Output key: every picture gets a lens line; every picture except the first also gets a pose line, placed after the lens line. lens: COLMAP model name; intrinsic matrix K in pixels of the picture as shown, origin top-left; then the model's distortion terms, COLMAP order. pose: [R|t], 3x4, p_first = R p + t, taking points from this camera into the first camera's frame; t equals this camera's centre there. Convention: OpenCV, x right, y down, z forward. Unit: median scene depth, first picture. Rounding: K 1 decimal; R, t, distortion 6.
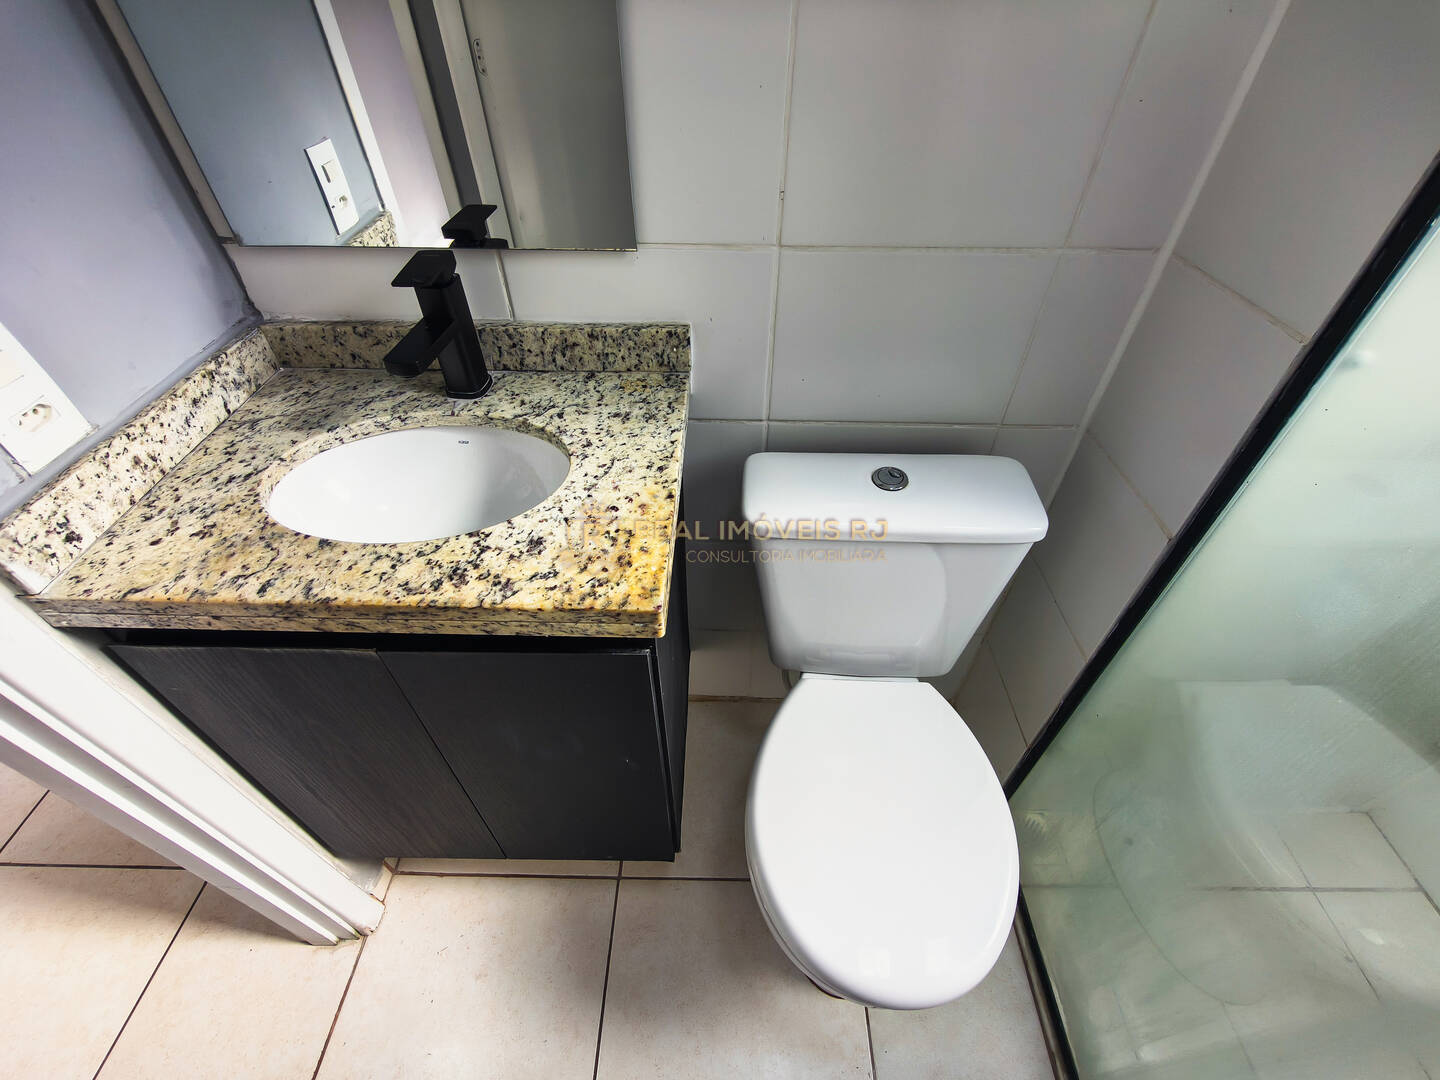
lens RADIAL K [[618.3, 0, 714.2], [0, 618.3, 543.1], [0, 0, 1]] dist [-0.003081, 0.001133]
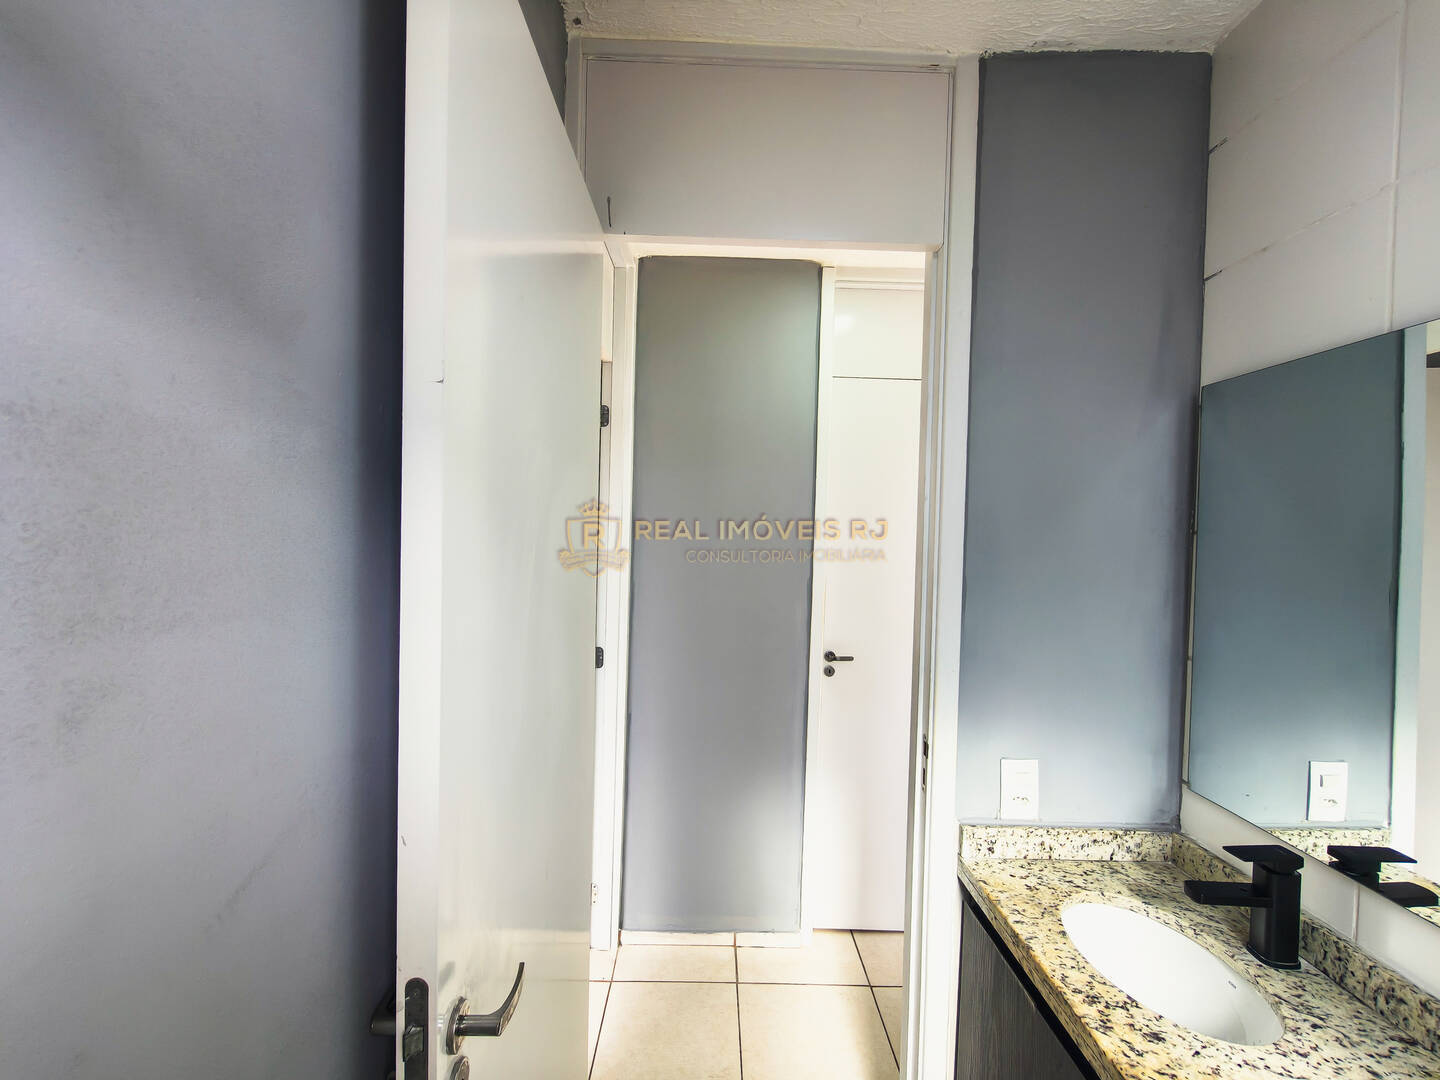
lens RADIAL K [[618.3, 0, 720.0], [0, 618.3, 547.9], [0, 0, 1]] dist [-0.003081, 0.001133]
pose [[0.027095, 0.025730, -0.999302, 0.757392], [-0.710944, 0.703248, -0.001169, -0.054761], [0.702726, 0.710479, 0.037347, -0.343830]]
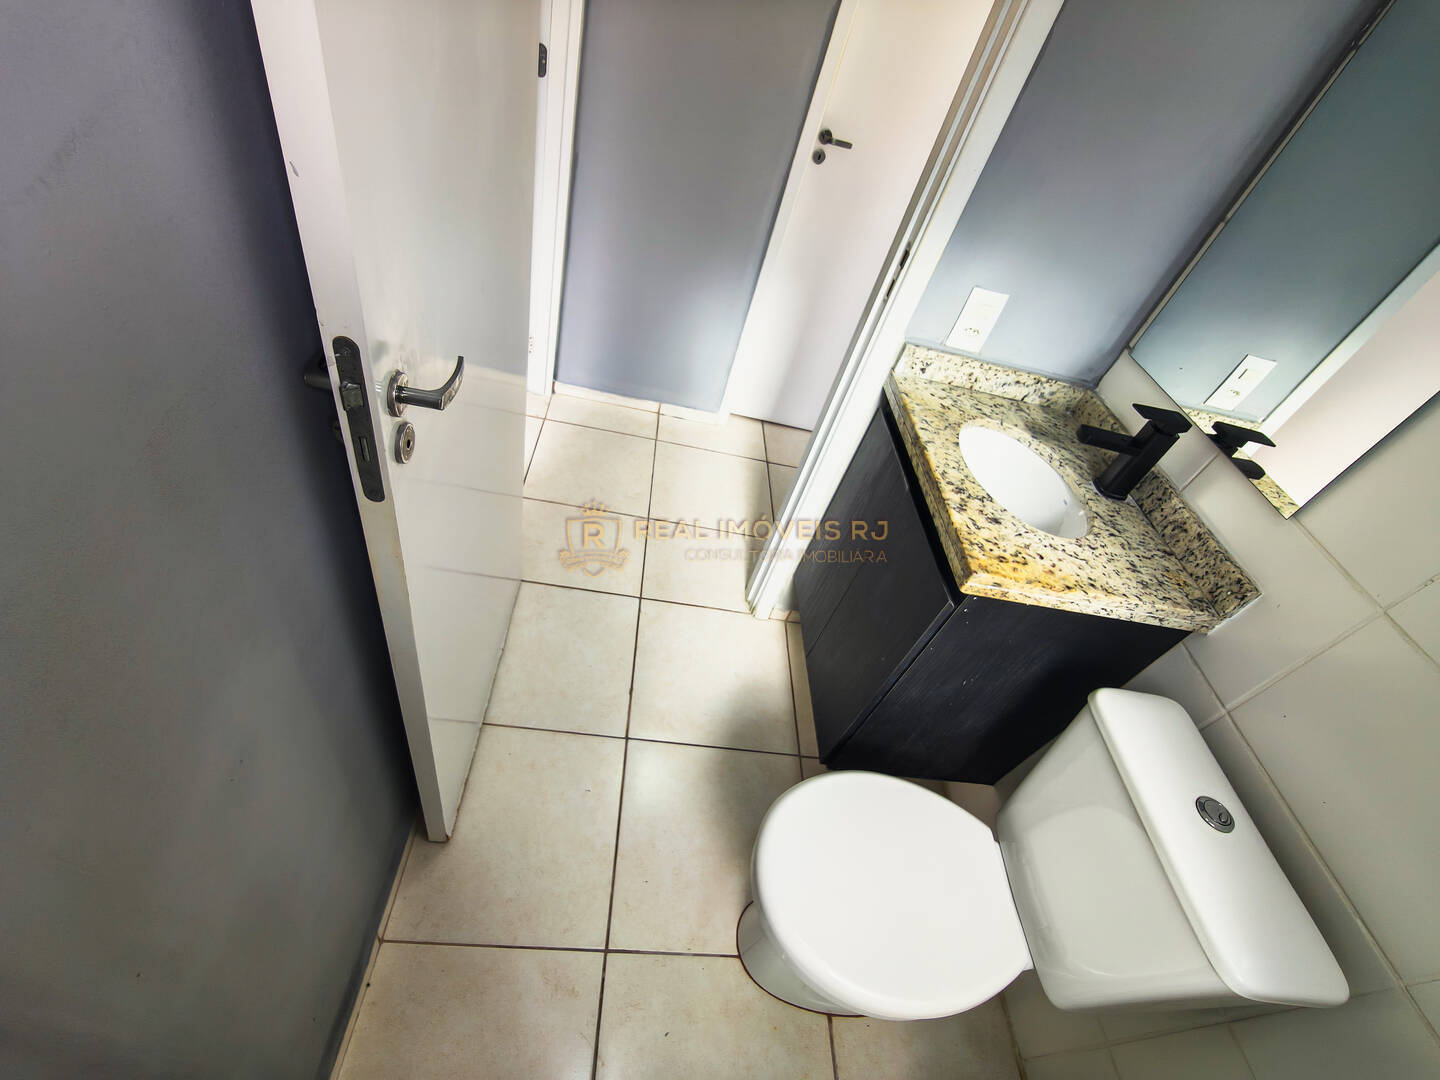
lens RADIAL K [[618.3, 0, 716.8], [0, 618.3, 544.6], [0, 0, 1]] dist [-0.003081, 0.001133]
pose [[0.027840, 0.710296, -0.703353, 0.688625], [-0.846213, 0.391303, 0.361671, 0.045273], [0.532117, 0.585117, 0.611955, -0.275662]]
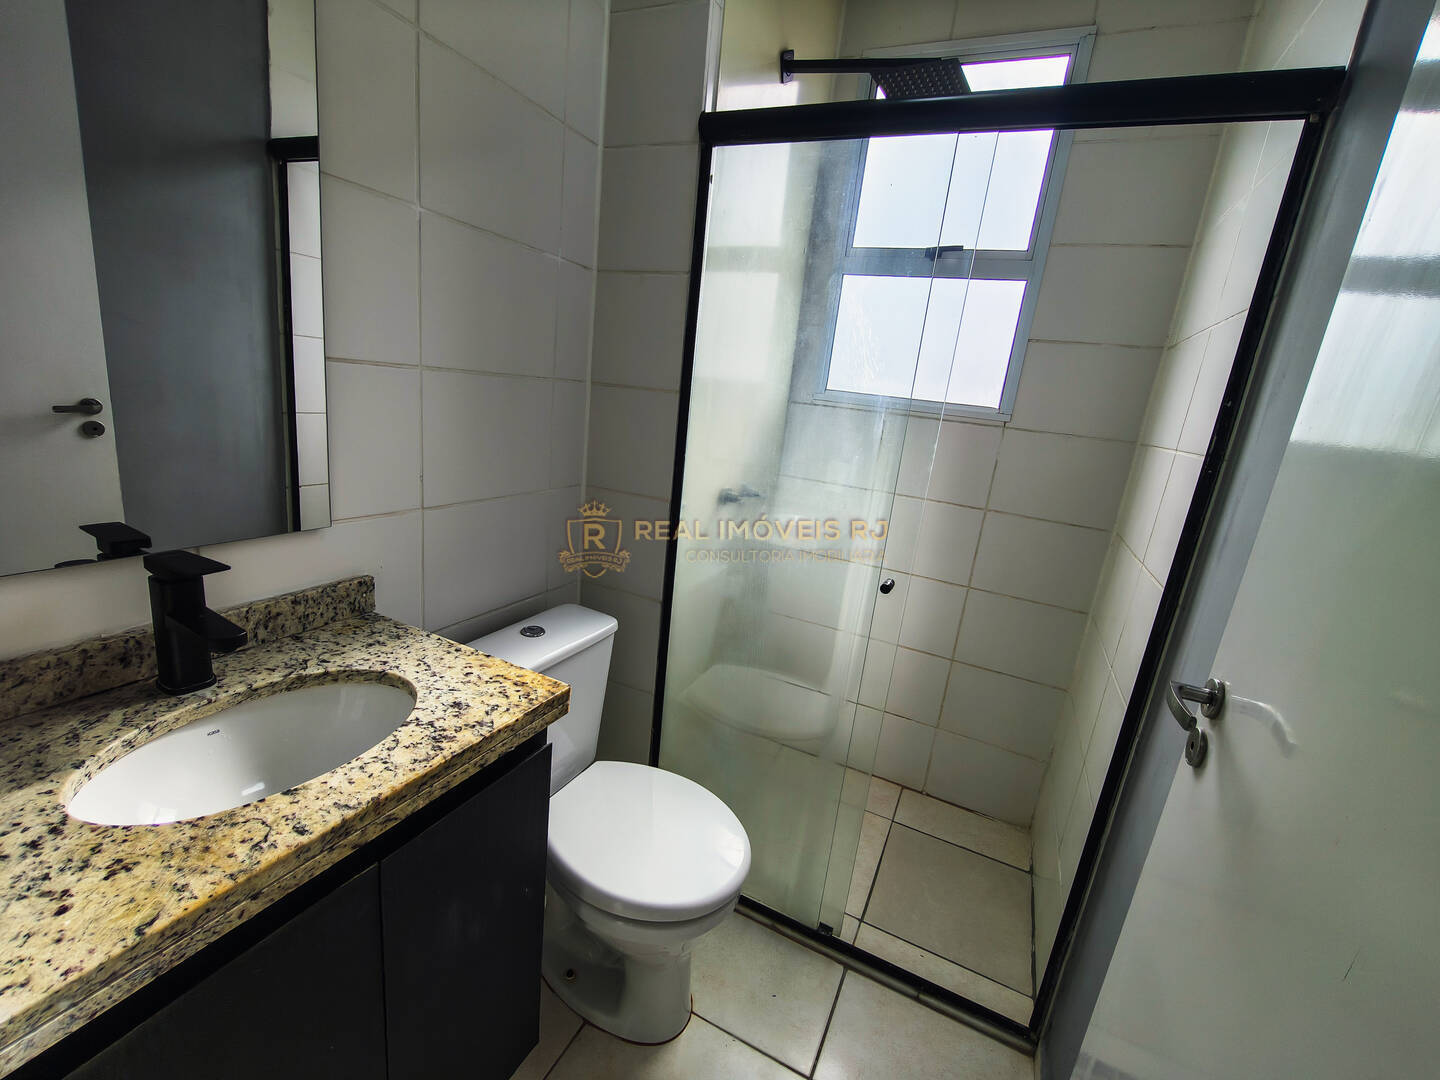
lens RADIAL K [[618.3, 0, 718.6], [0, 618.3, 554.4], [0, 0, 1]] dist [-0.003081, 0.001133]
pose [[0.408064, -0.195467, 0.891783, -0.912464], [0.550245, 0.832115, -0.069393, 0.102554], [-0.728501, 0.519016, 0.447111, -0.124116]]
